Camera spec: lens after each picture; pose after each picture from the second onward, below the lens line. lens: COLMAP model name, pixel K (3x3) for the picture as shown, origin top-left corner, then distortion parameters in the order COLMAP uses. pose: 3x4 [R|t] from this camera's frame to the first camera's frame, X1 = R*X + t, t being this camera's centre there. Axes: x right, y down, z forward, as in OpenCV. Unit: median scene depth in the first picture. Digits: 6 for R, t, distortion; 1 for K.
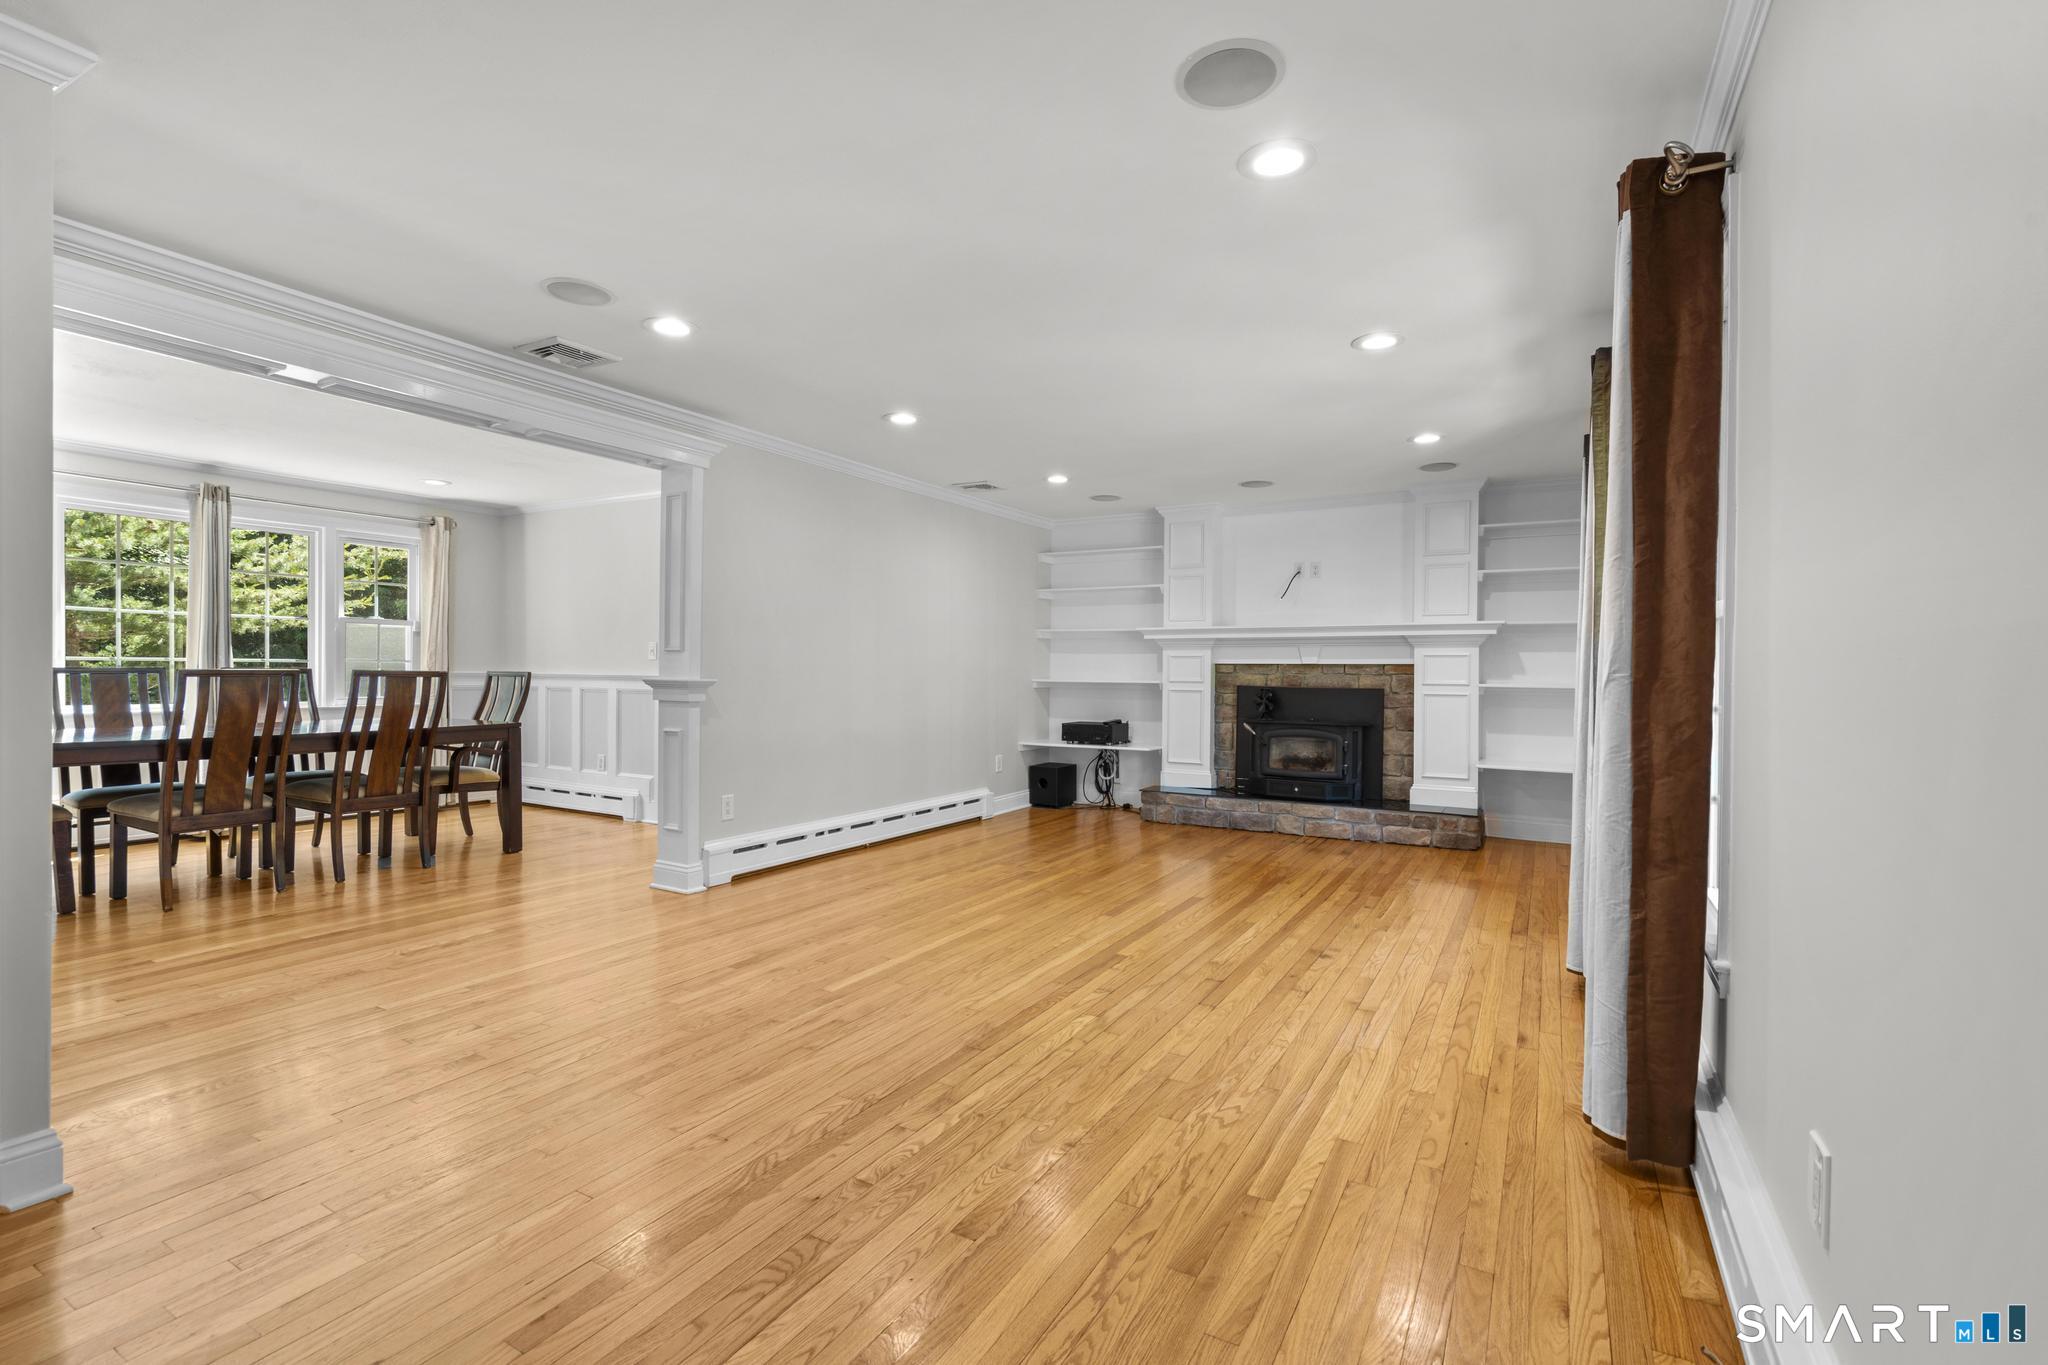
lens RADIAL K [[922.3, 0, 1028.7], [0, 922.3, 683.2], [0, 0, 1]] dist [-0.003821, 0.001850]
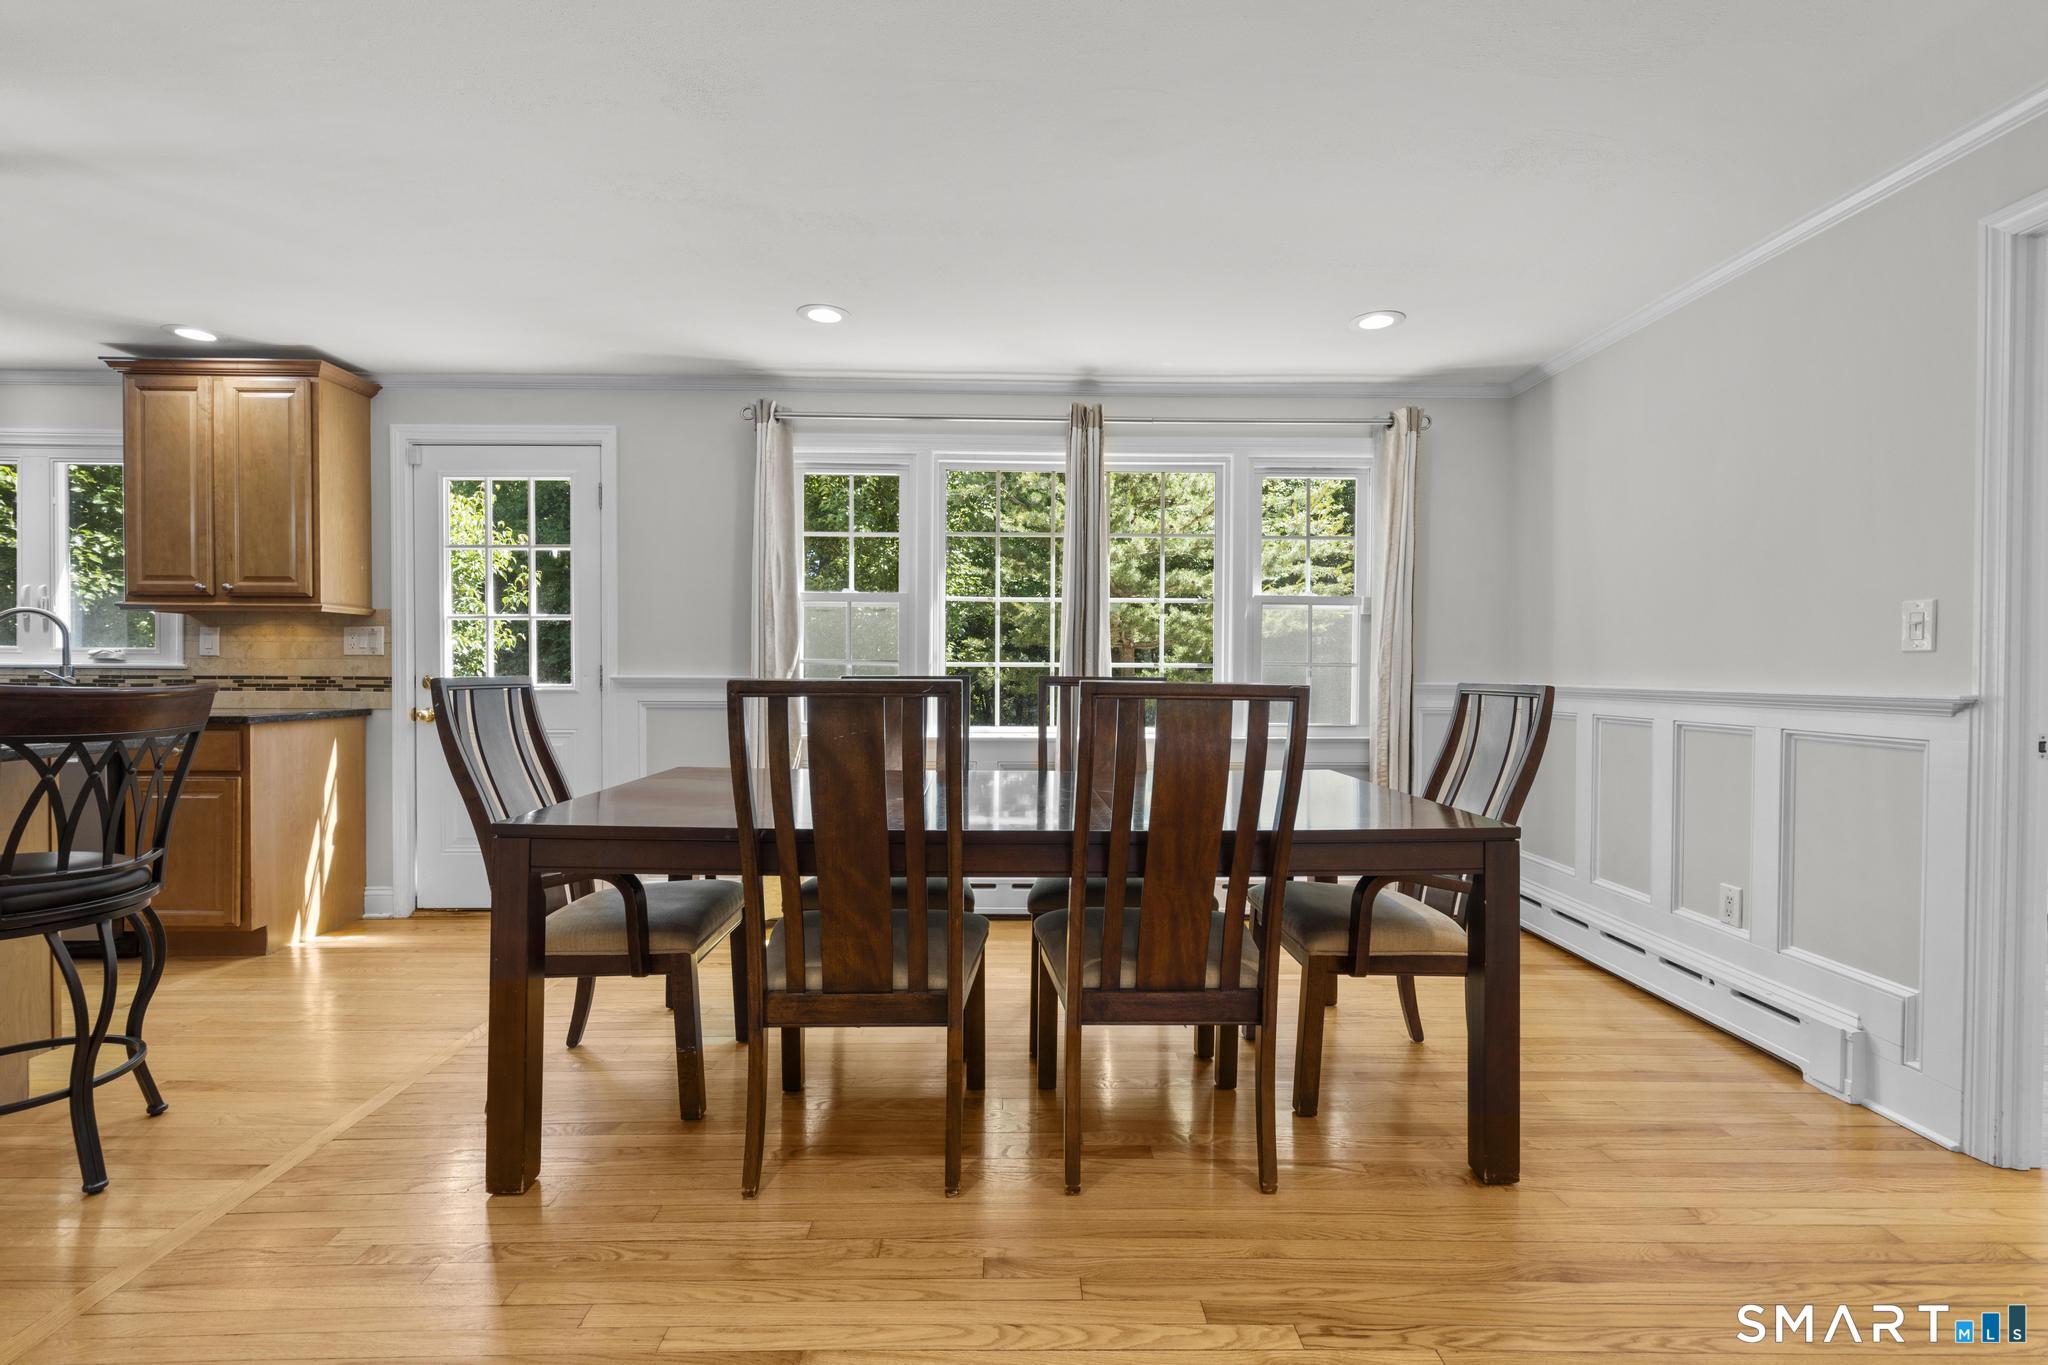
lens RADIAL K [[922.3, 0, 1028.7], [0, 922.3, 683.2], [0, 0, 1]] dist [-0.003821, 0.001850]
pose [[0.510943, 0.003752, -0.859606, -0.308014], [-0.012062, 0.999923, -0.002805, -0.009408], [0.859530, 0.011801, 0.510949, 0.589839]]
